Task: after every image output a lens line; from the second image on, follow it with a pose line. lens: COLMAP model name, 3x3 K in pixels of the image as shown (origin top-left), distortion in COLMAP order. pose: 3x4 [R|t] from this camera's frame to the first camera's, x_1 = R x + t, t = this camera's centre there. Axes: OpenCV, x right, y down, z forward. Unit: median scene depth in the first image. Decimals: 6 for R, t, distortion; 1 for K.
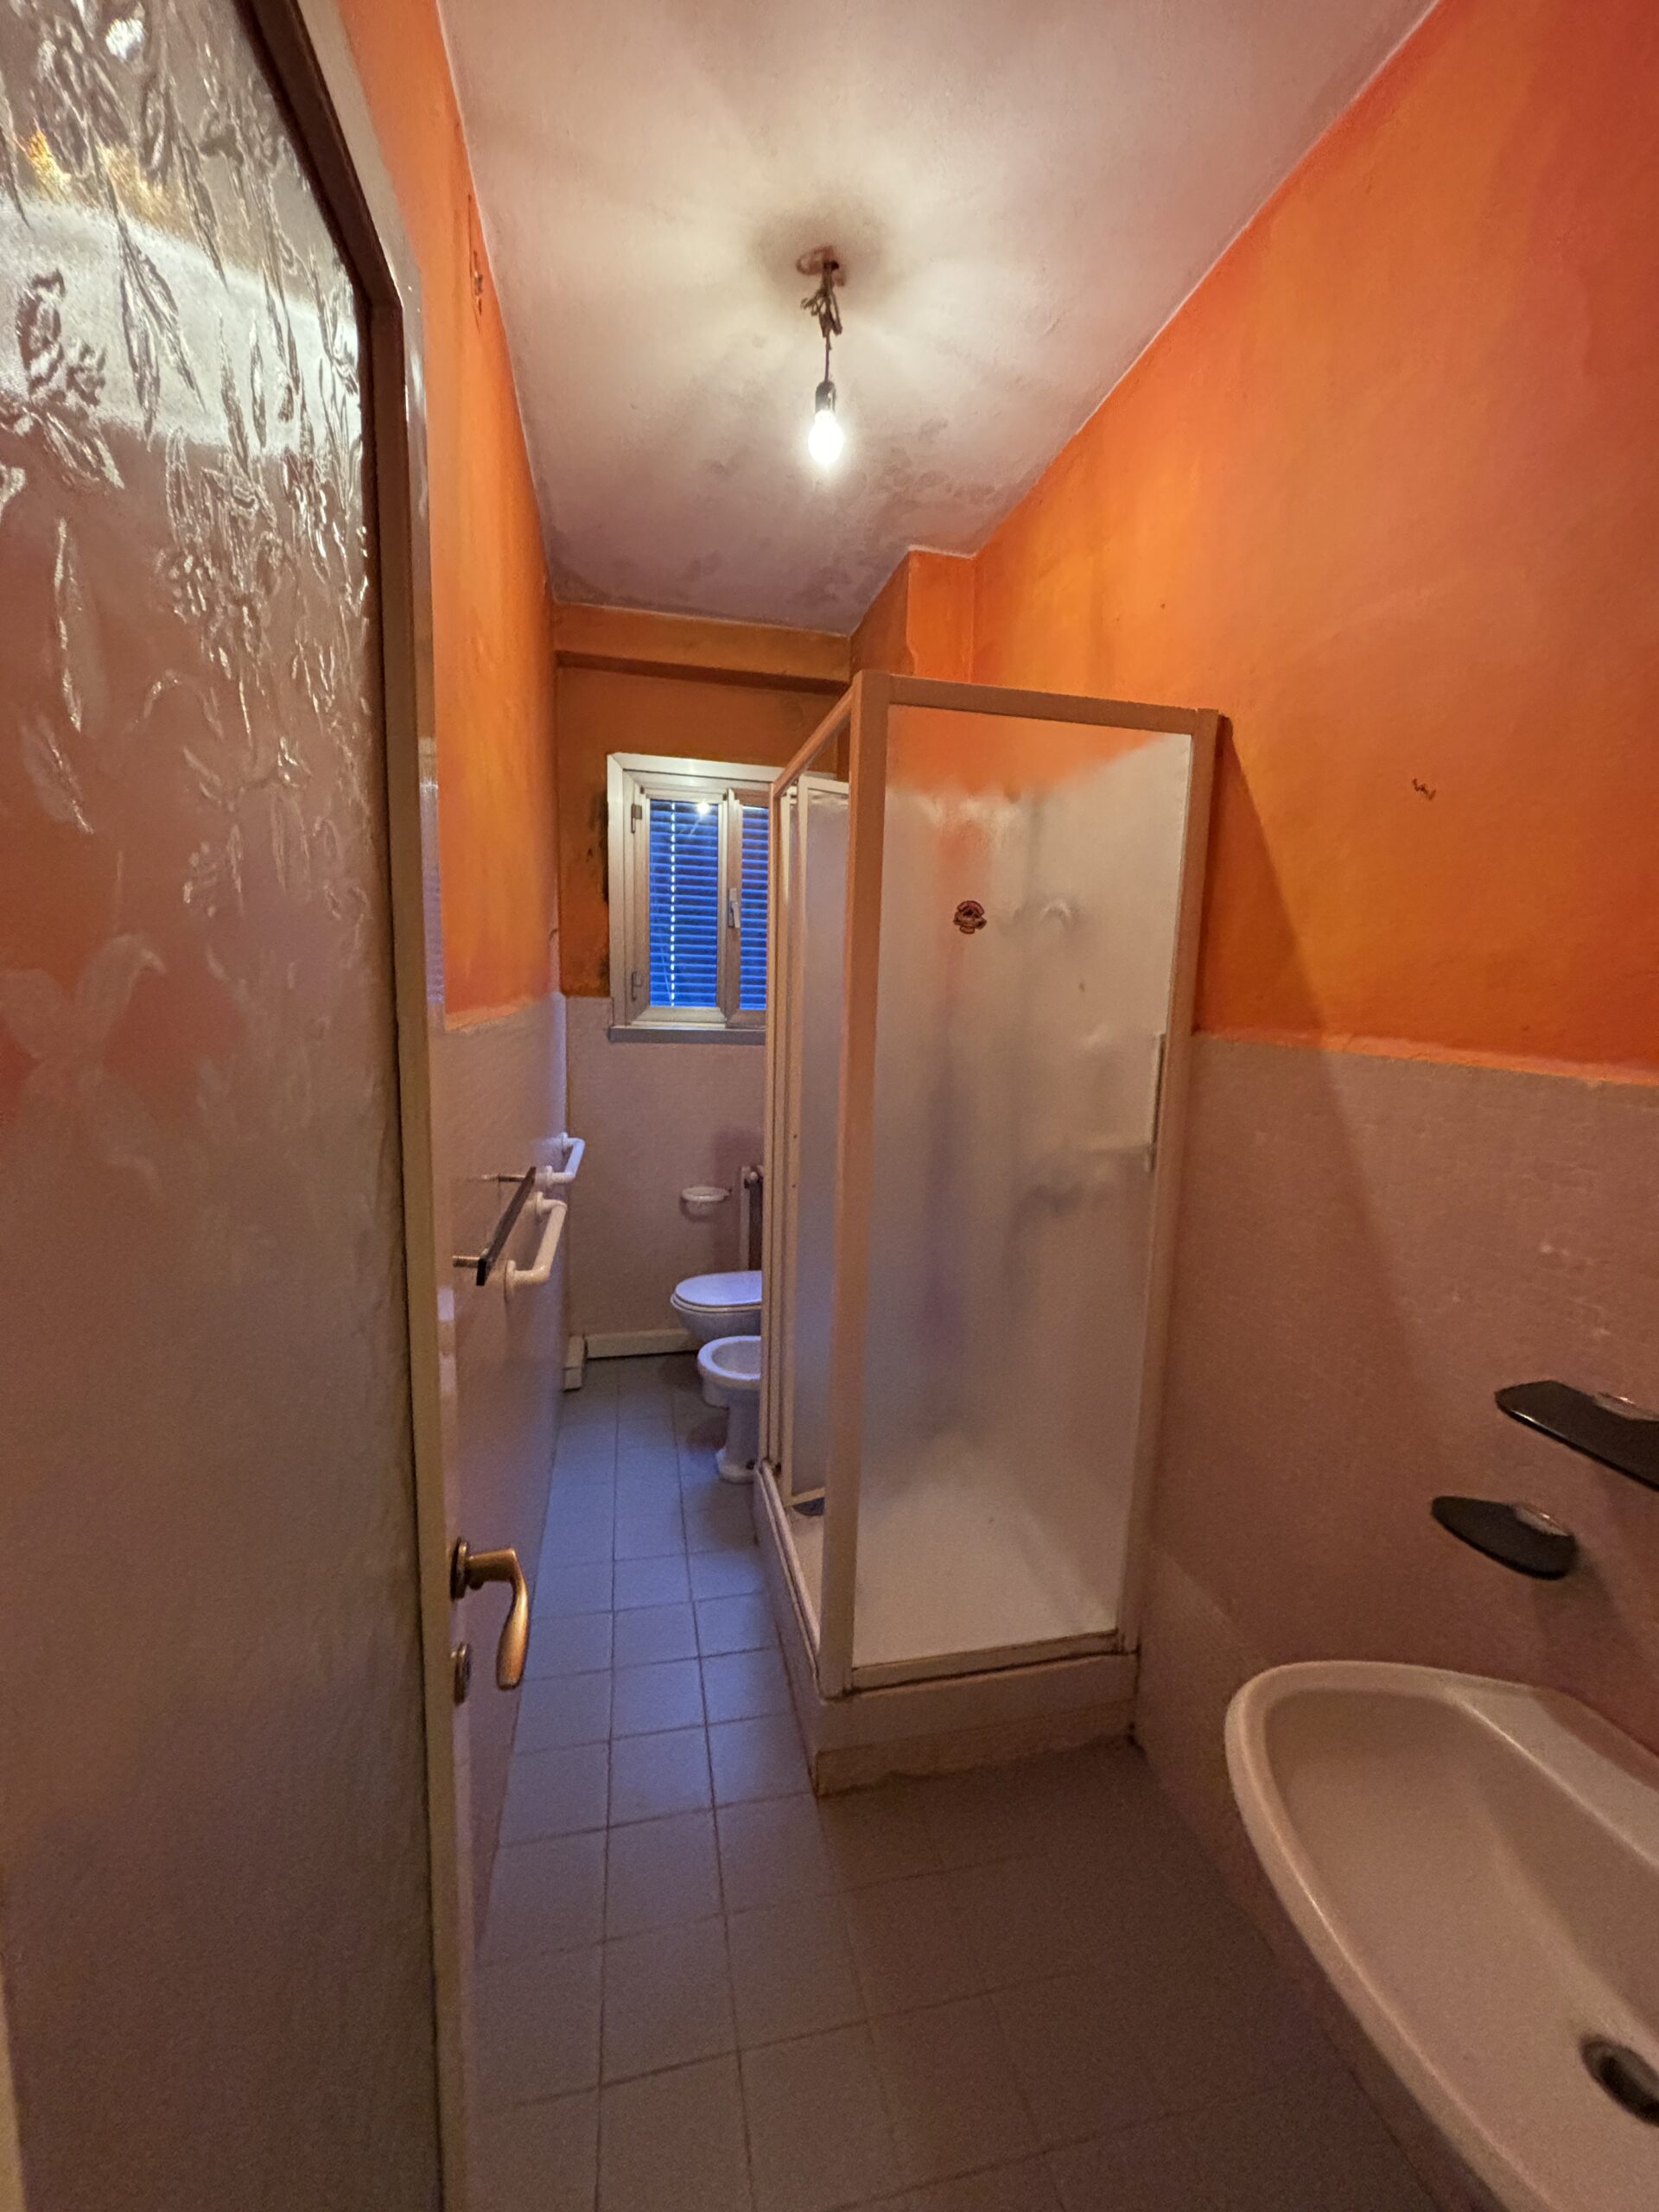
lens RADIAL K [[886.0, 0, 828.9], [0, 886.0, 1108.6], [0, 0, 1]] dist [-0.001017, 0.000186]
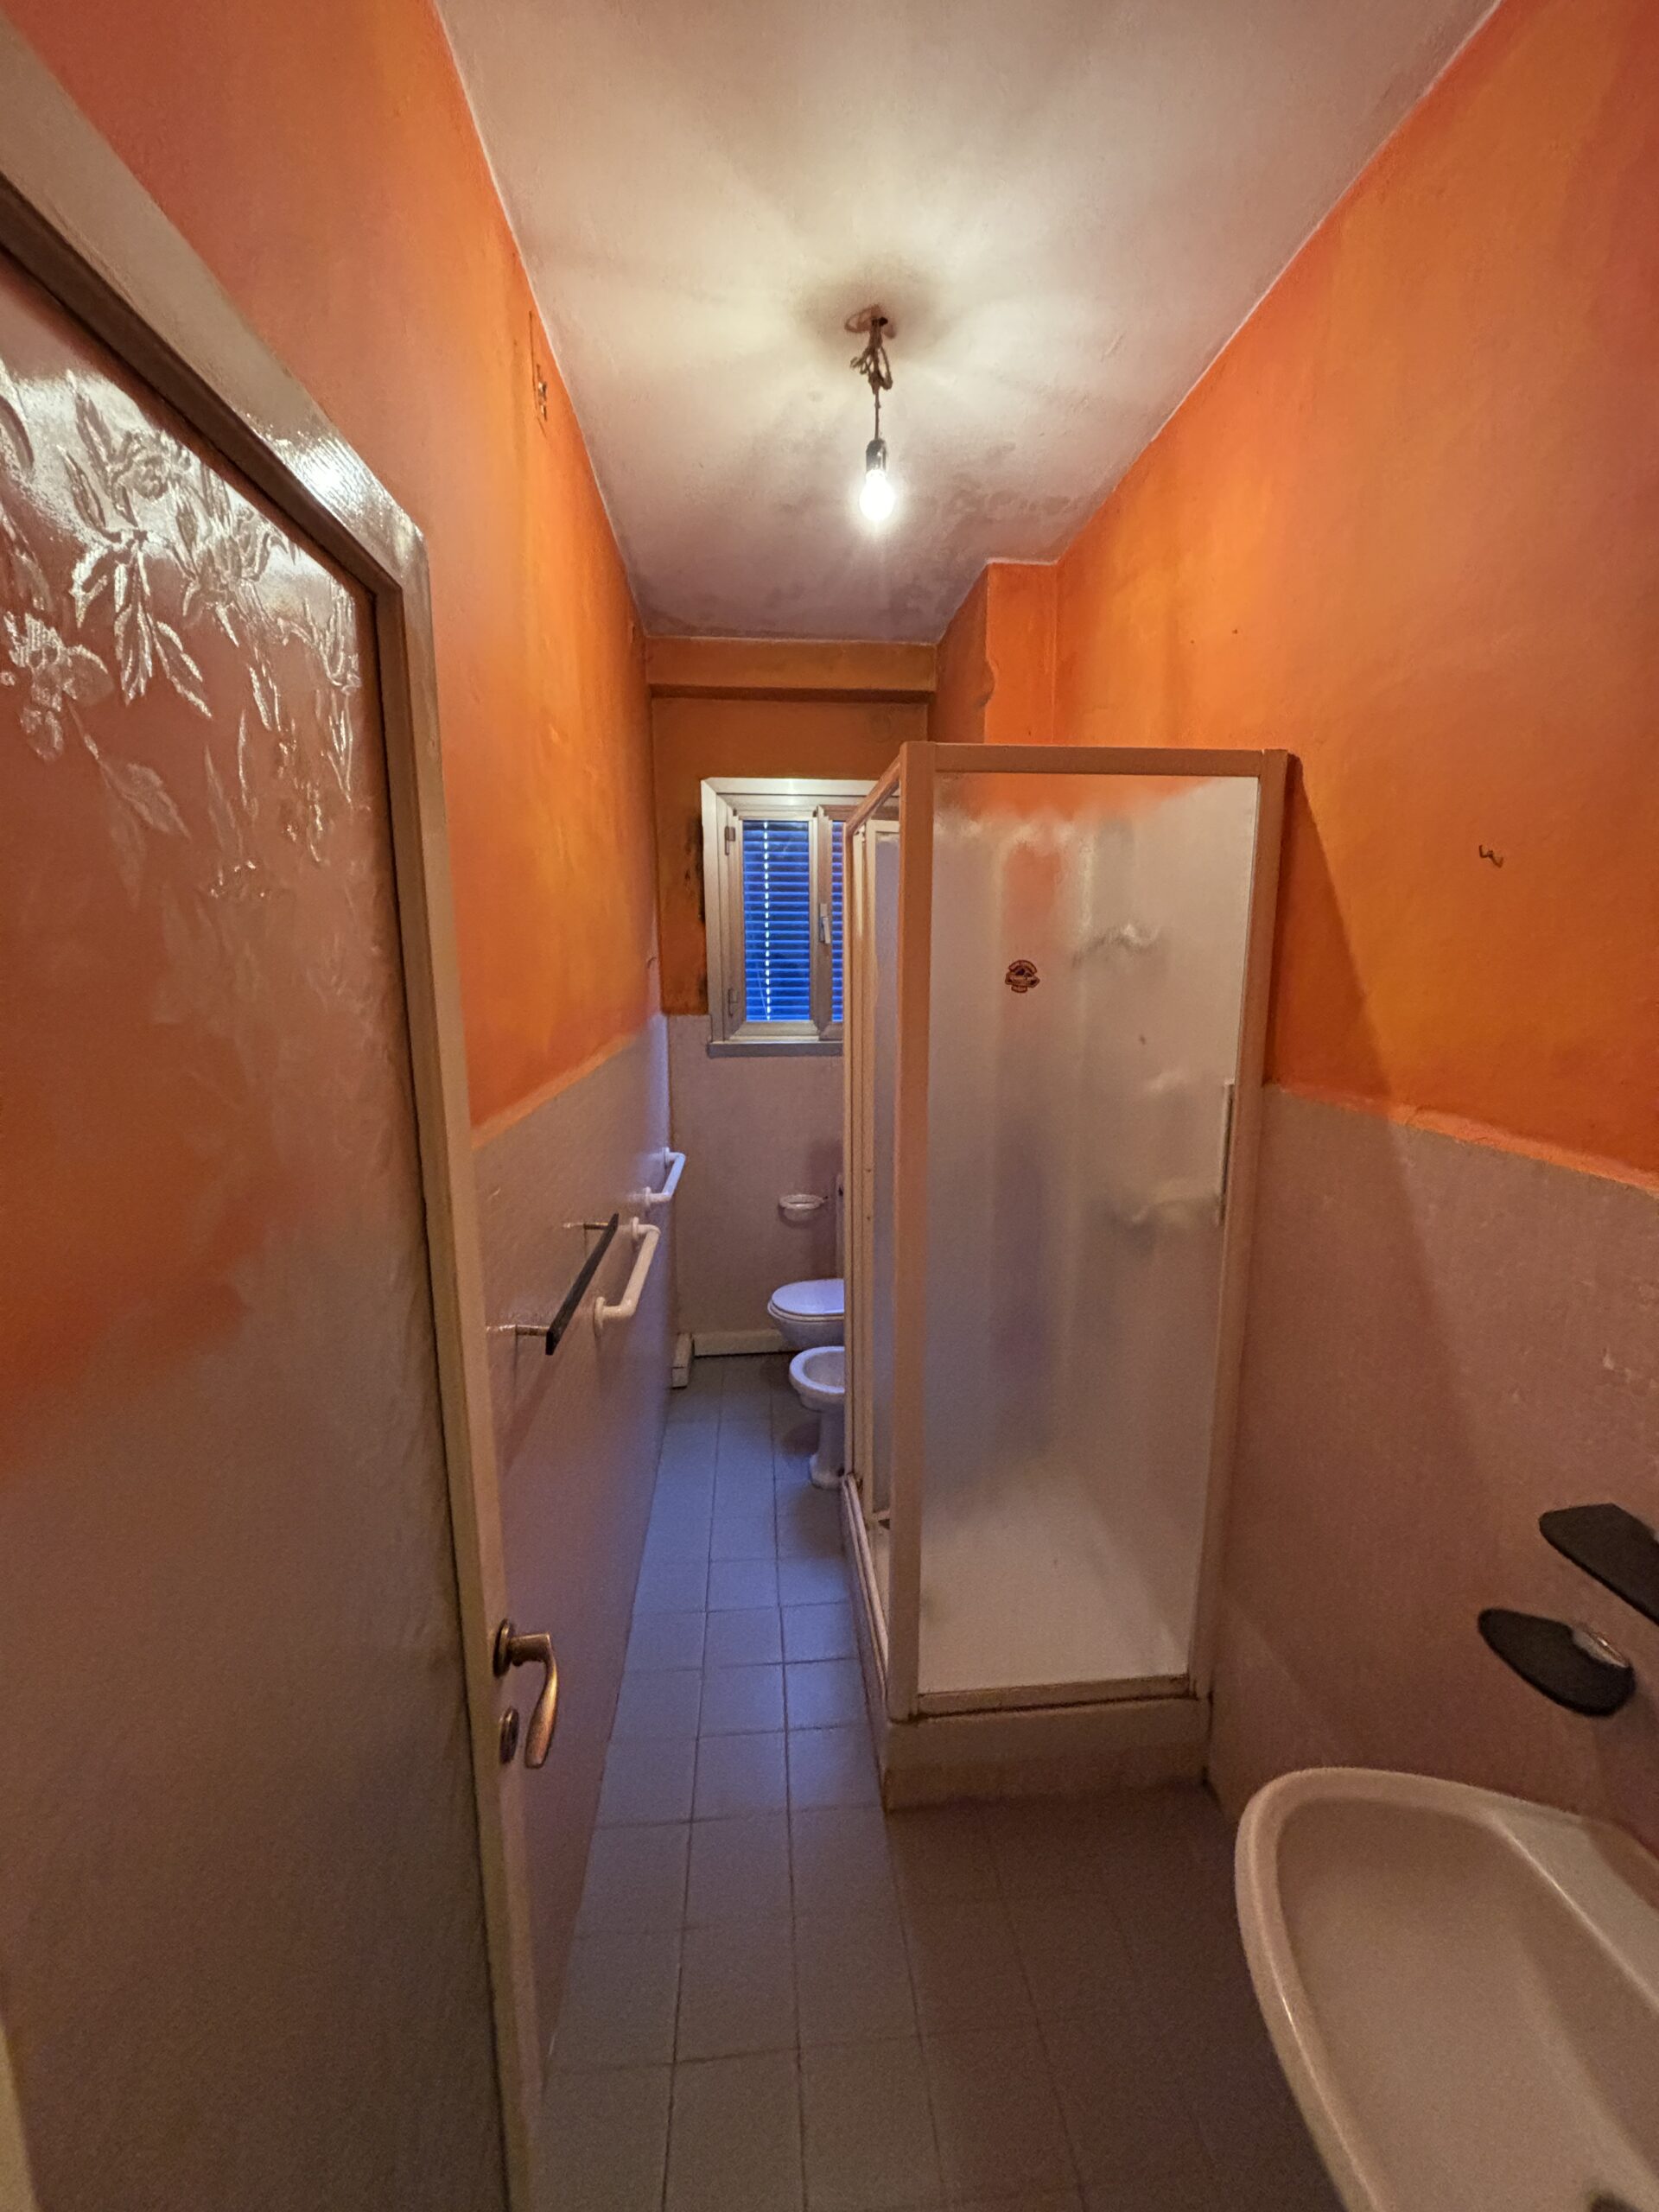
lens RADIAL K [[883.3, 0, 829.5], [0, 883.3, 1106.0], [0, 0, 1]] dist [-0.000659, 0.000062]
pose [[0.990142, -0.009279, -0.139759, 0.067113], [0.013736, 0.999426, 0.030961, -0.085130], [0.139392, -0.032576, 0.989701, -0.019760]]
